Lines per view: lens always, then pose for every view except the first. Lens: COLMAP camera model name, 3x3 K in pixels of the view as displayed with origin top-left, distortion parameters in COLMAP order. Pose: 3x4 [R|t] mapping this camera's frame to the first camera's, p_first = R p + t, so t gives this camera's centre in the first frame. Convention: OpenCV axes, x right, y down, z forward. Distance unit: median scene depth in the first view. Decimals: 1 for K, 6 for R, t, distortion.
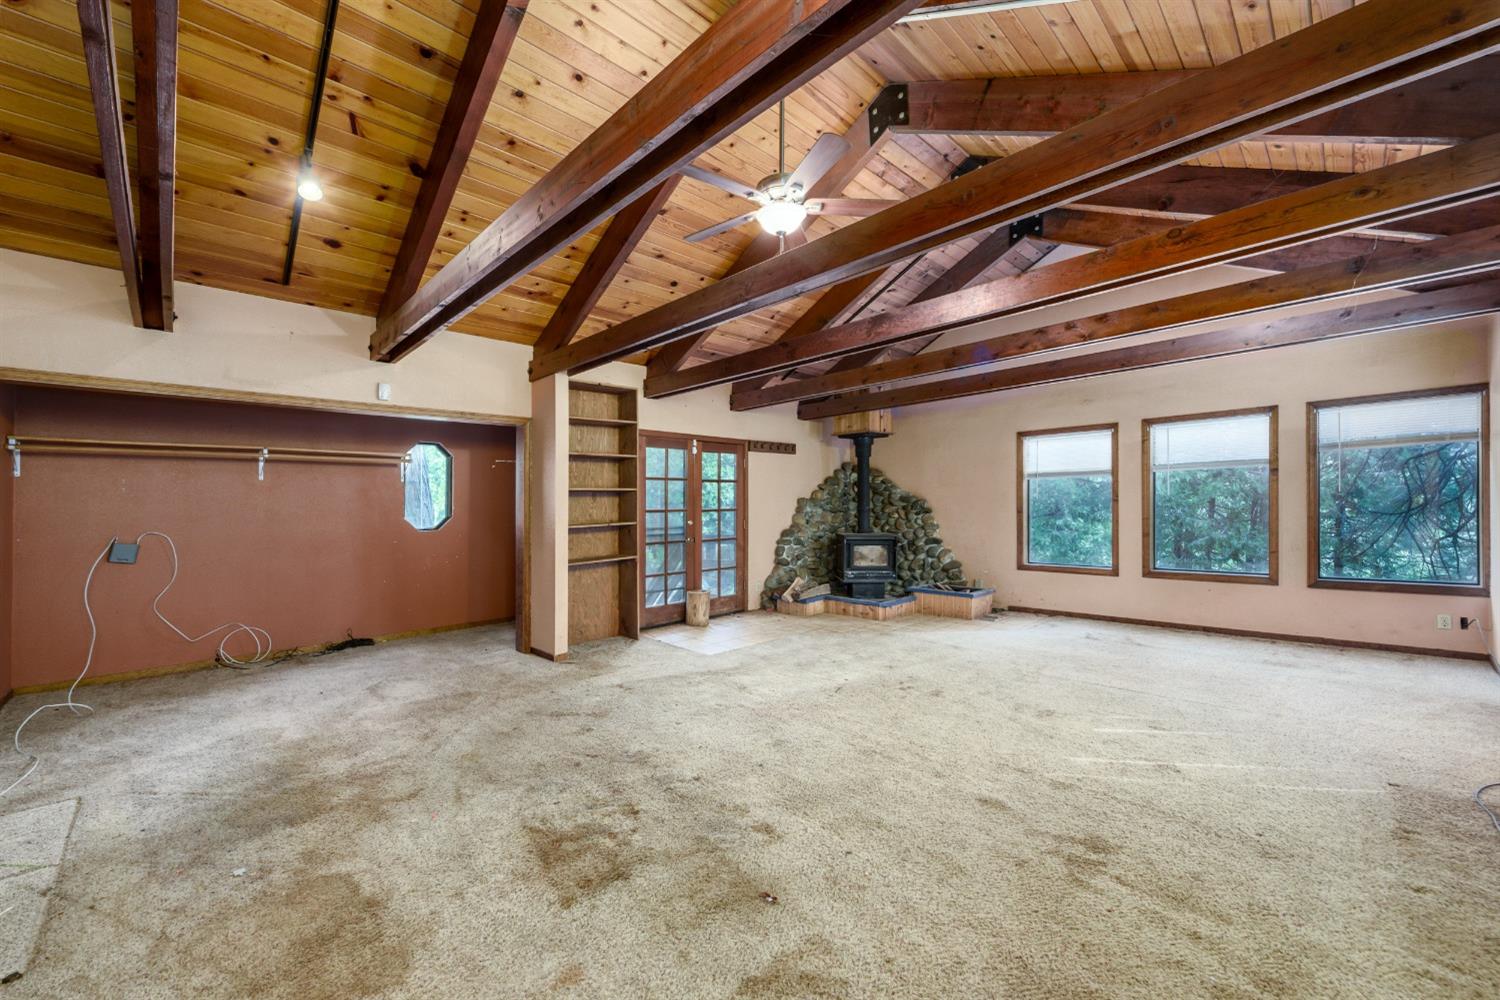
lens RADIAL K [[581.6, 0, 755.7], [0, 581.6, 500.5], [0, 0, 1]] dist [0.003807, -0.002913]
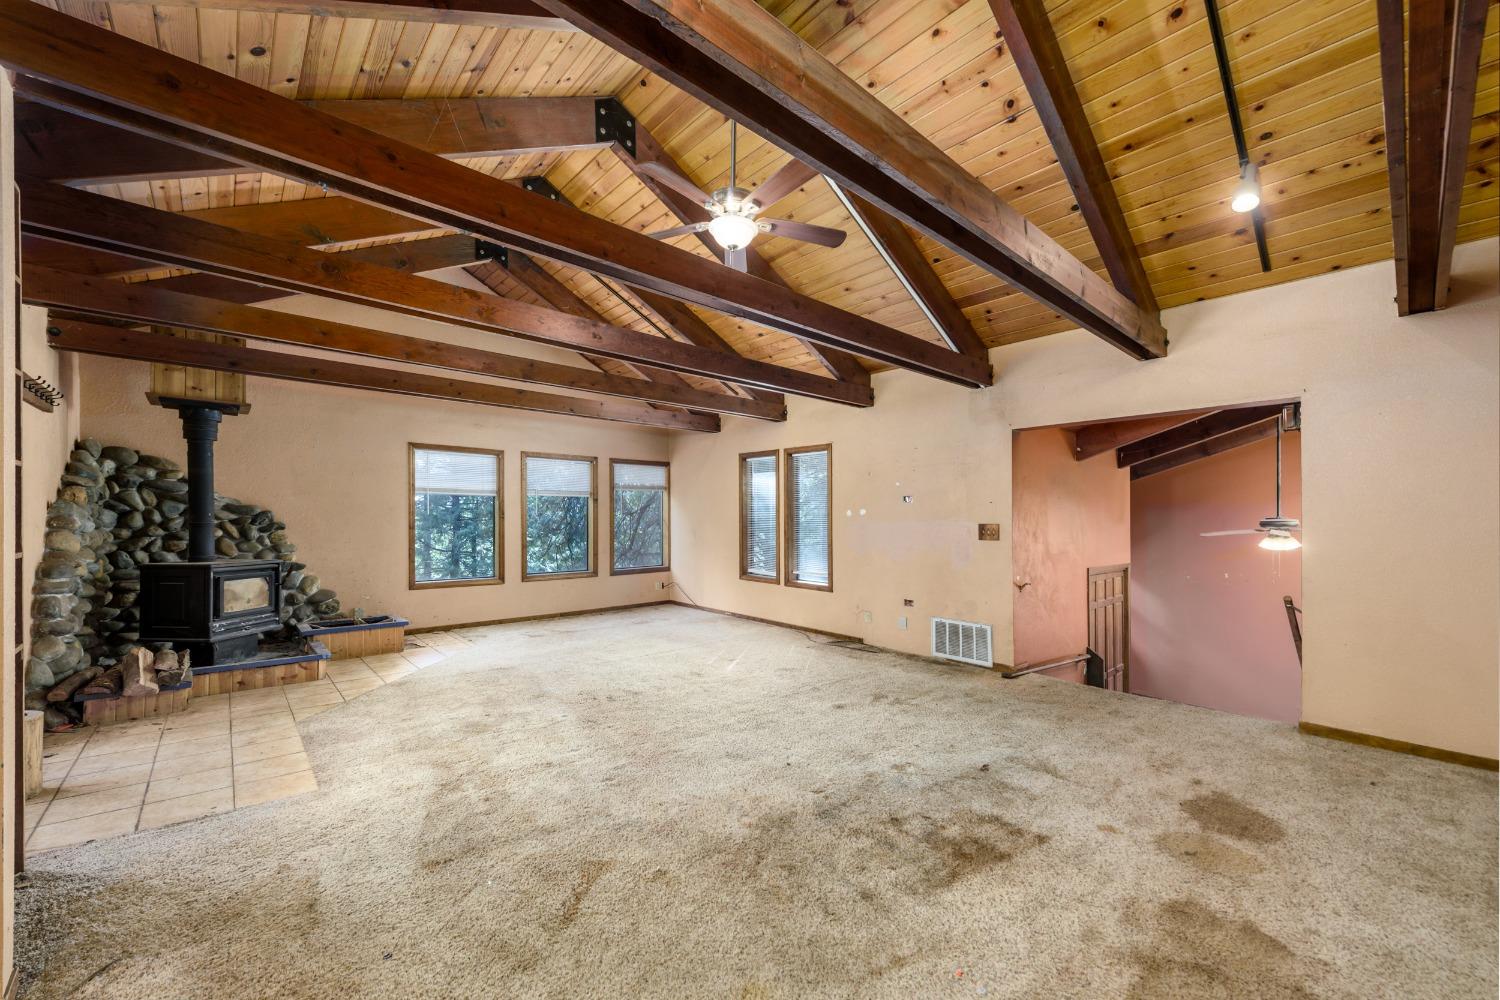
lens RADIAL K [[581.6, 0, 717.2], [0, 581.6, 520.2], [0, 0, 1]] dist [0.003807, -0.002913]
pose [[0.077790, 0.015303, 0.996852, -0.577566], [-0.017962, 0.999741, -0.013946, 0.015122], [-0.996808, -0.016821, 0.078045, 0.571452]]
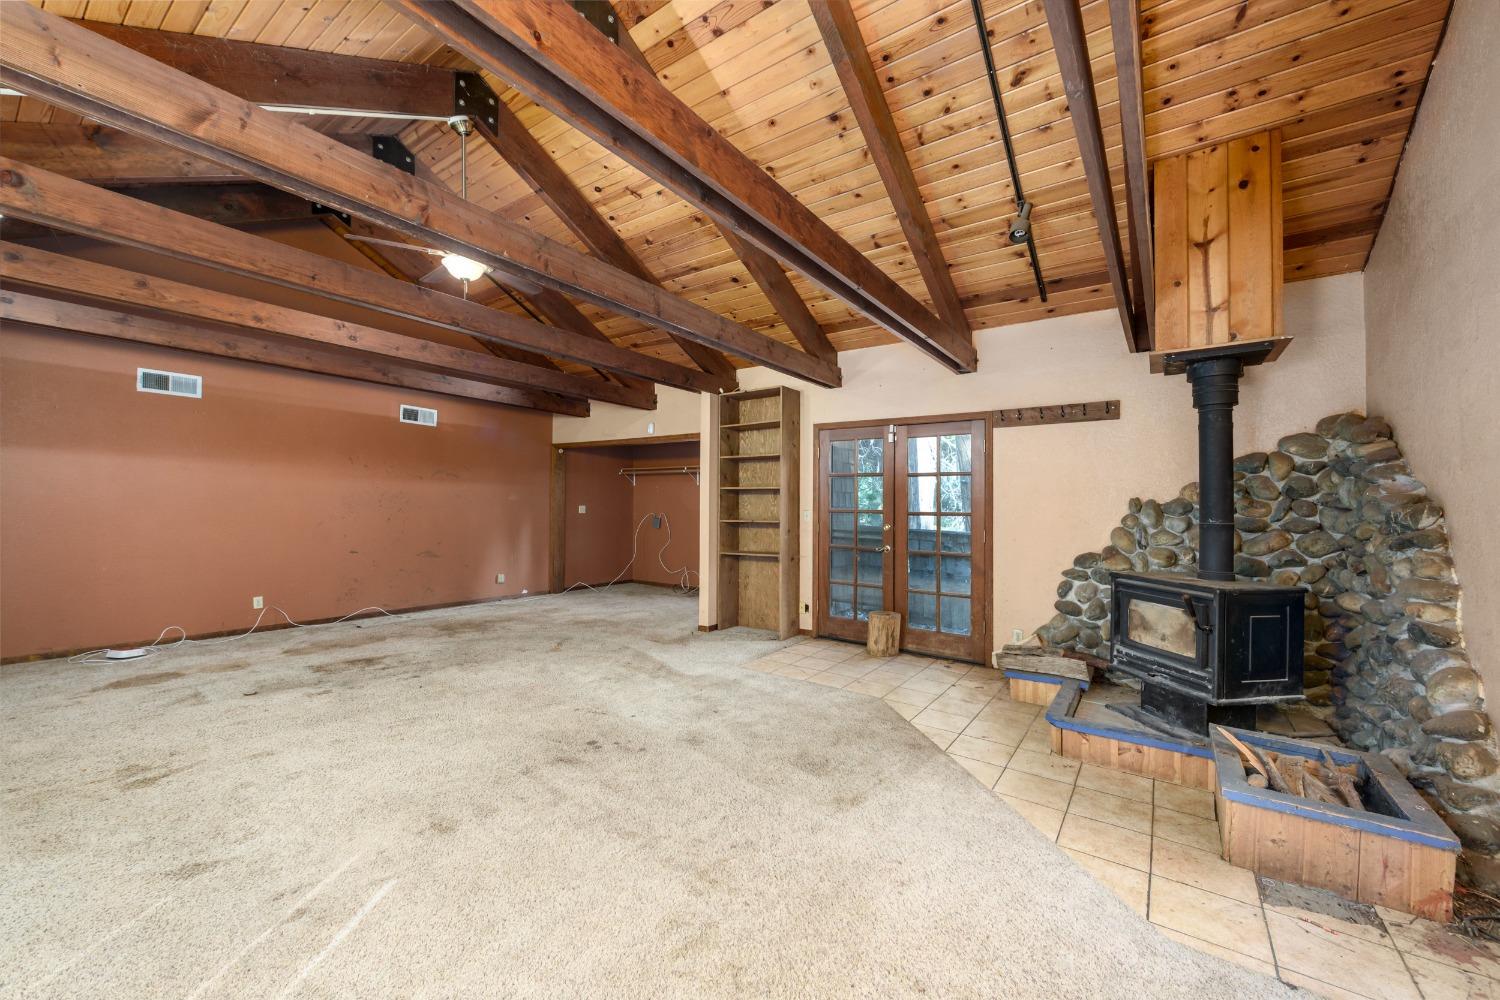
lens RADIAL K [[581.6, 0, 748.4], [0, 581.6, 503.7], [0, 0, 1]] dist [0.003807, -0.002913]
pose [[0.169607, 0.014795, -0.985401, 0.807744], [-0.008663, 0.999871, 0.013521, -0.005621], [0.985474, 0.006243, 0.169713, 0.827797]]
